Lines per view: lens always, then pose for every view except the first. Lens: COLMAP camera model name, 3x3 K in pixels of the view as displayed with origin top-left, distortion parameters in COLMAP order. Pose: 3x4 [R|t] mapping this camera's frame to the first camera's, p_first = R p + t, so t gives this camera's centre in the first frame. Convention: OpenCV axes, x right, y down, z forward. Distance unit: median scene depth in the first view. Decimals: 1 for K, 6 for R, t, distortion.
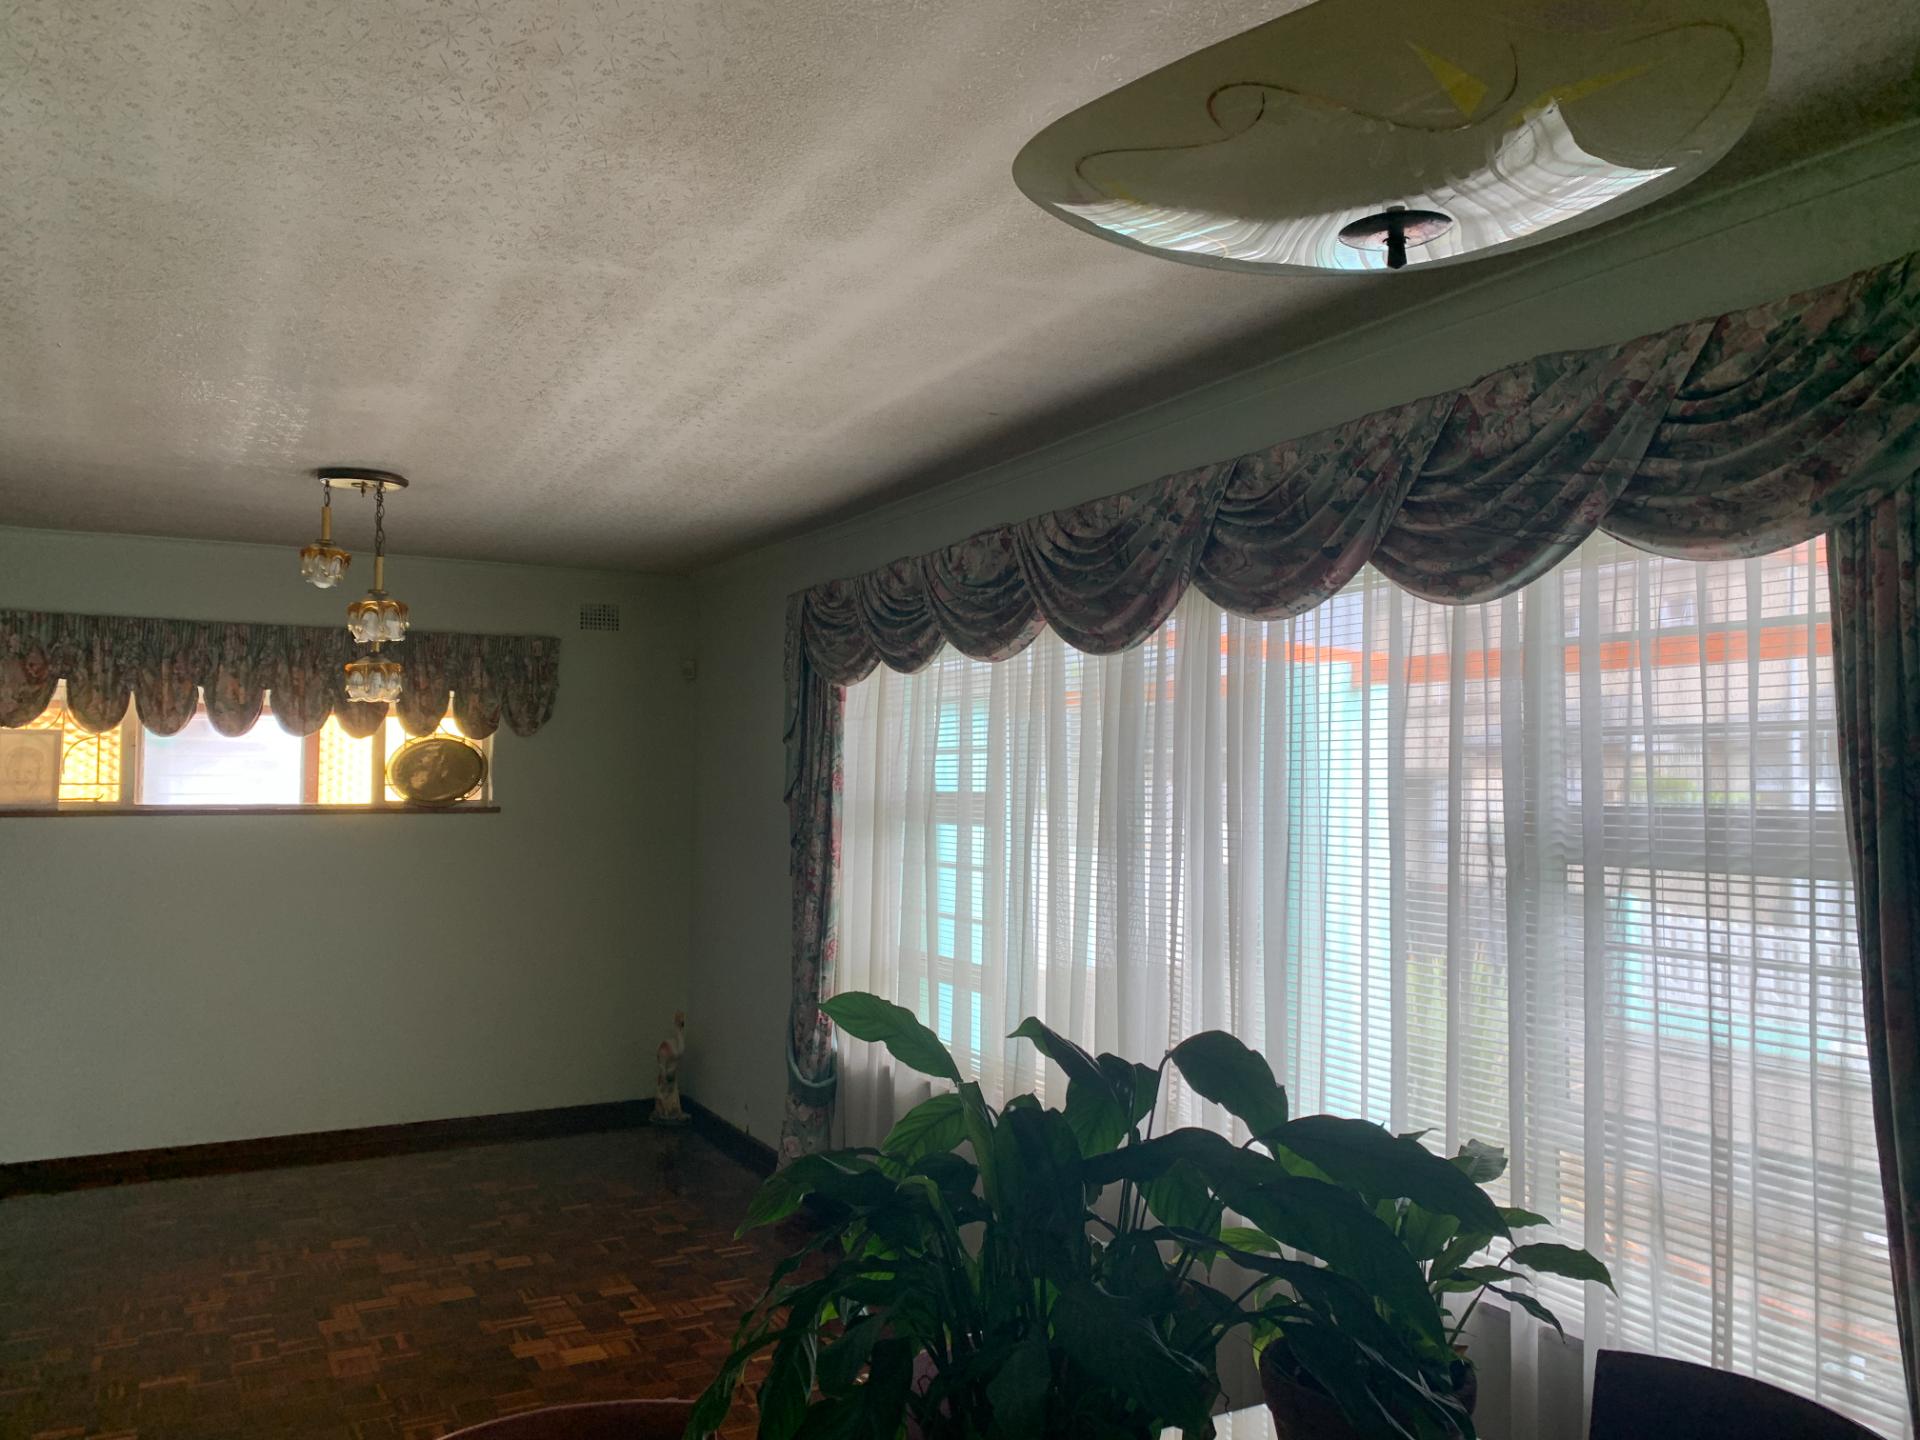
lens RADIAL K [[1468.0, 0, 962.3], [0, 1468.0, 710.3], [0, 0, 1]] dist [0.041447, -0.047126]
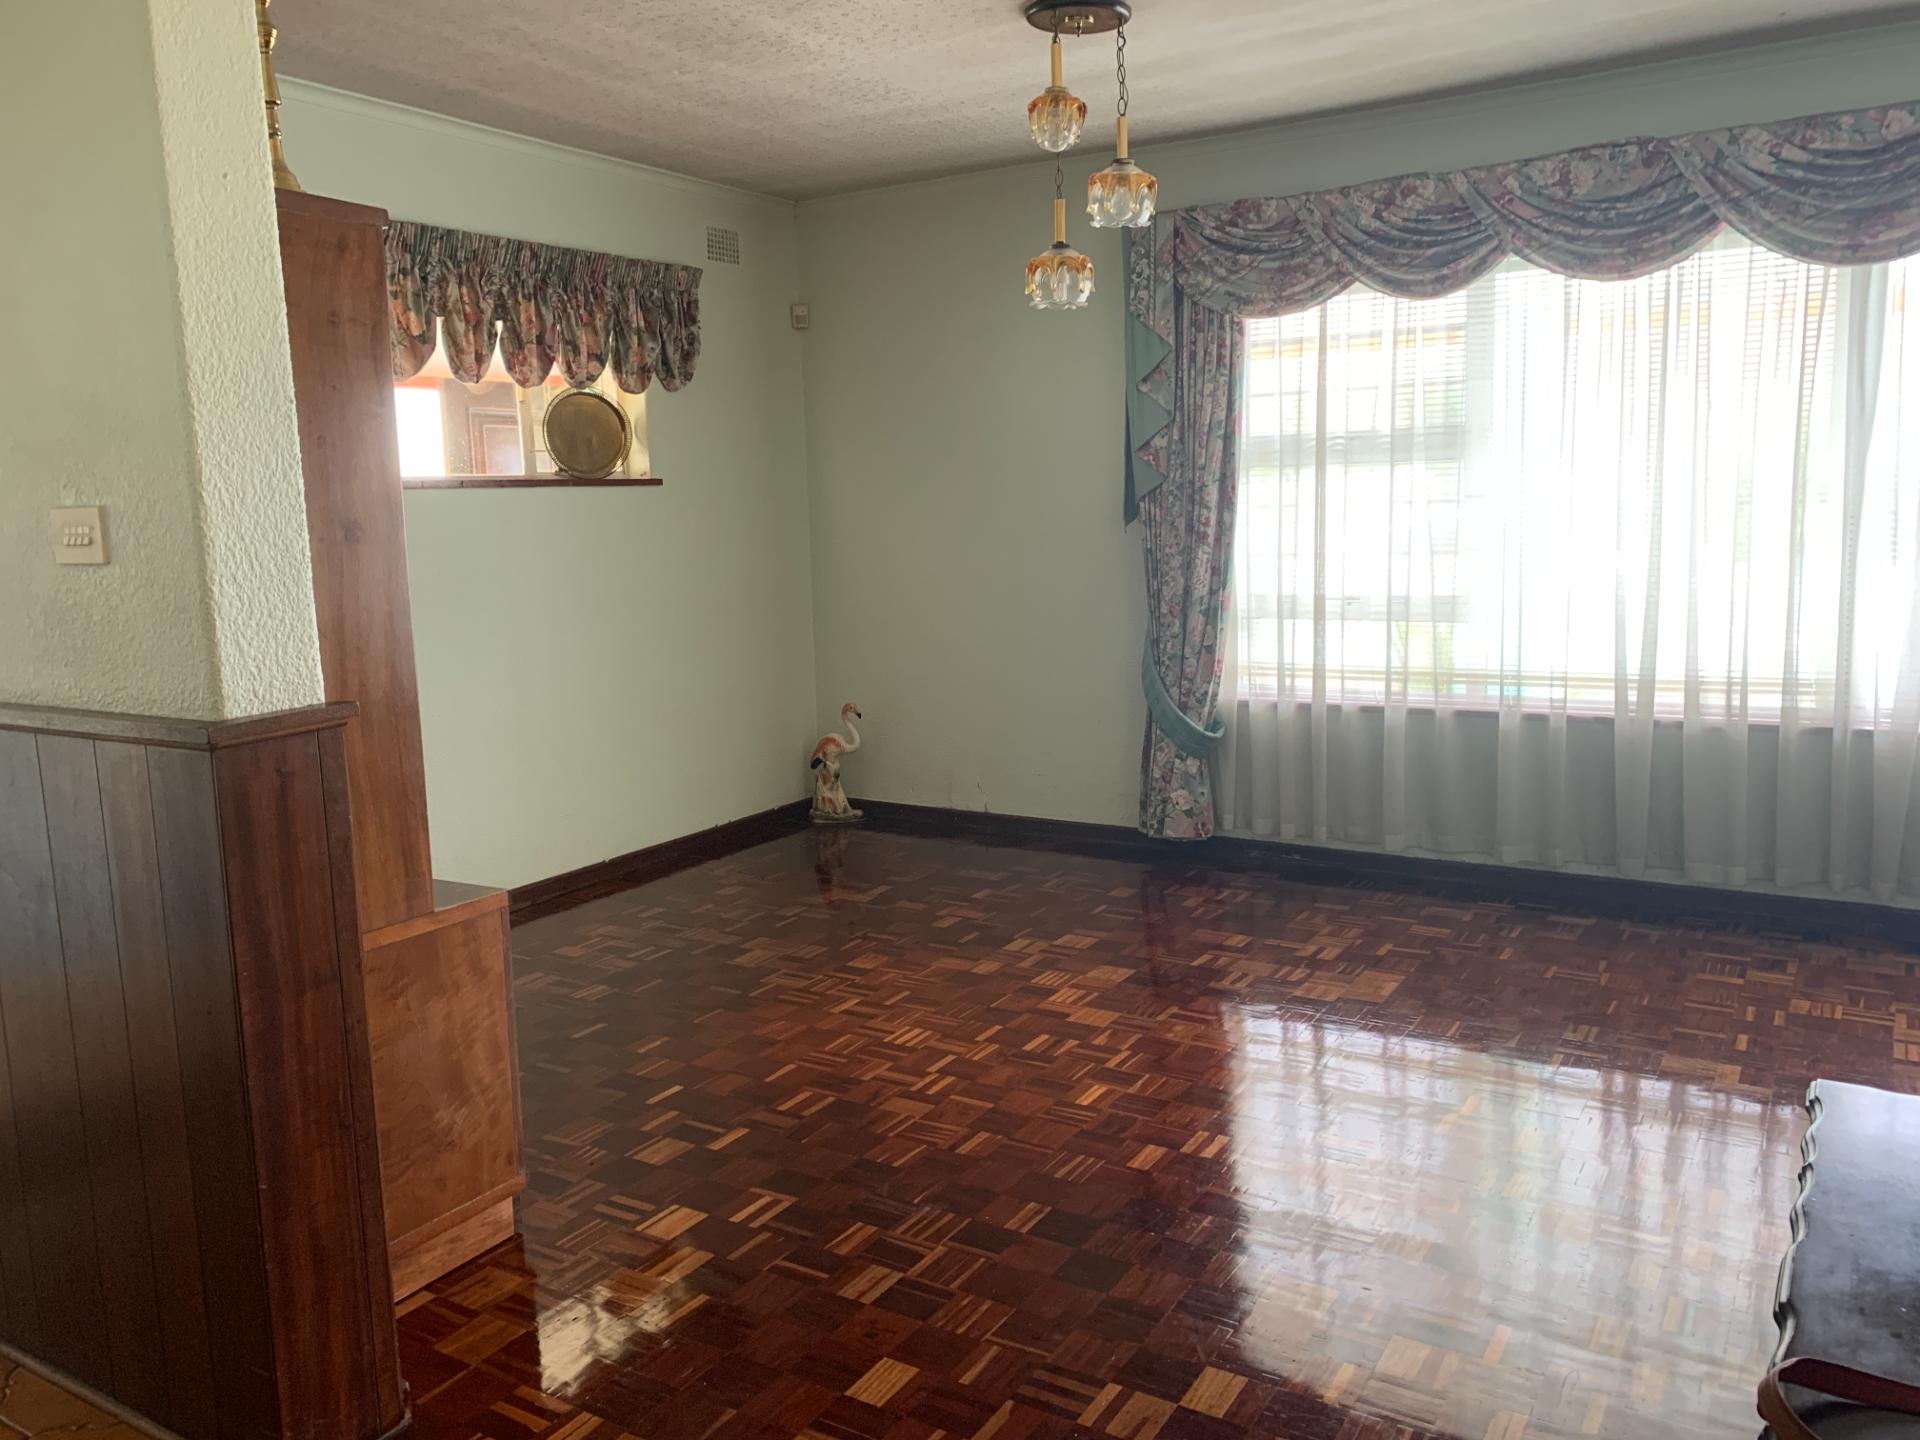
lens RADIAL K [[1468.0, 0, 950.9], [0, 1468.0, 708.7], [0, 0, 1]] dist [0.041447, -0.047126]
pose [[0.869508, -0.100808, 0.483521, -0.723397], [0.009541, 0.982196, 0.187618, 0.048694], [-0.493826, -0.158522, 0.854989, 0.243168]]
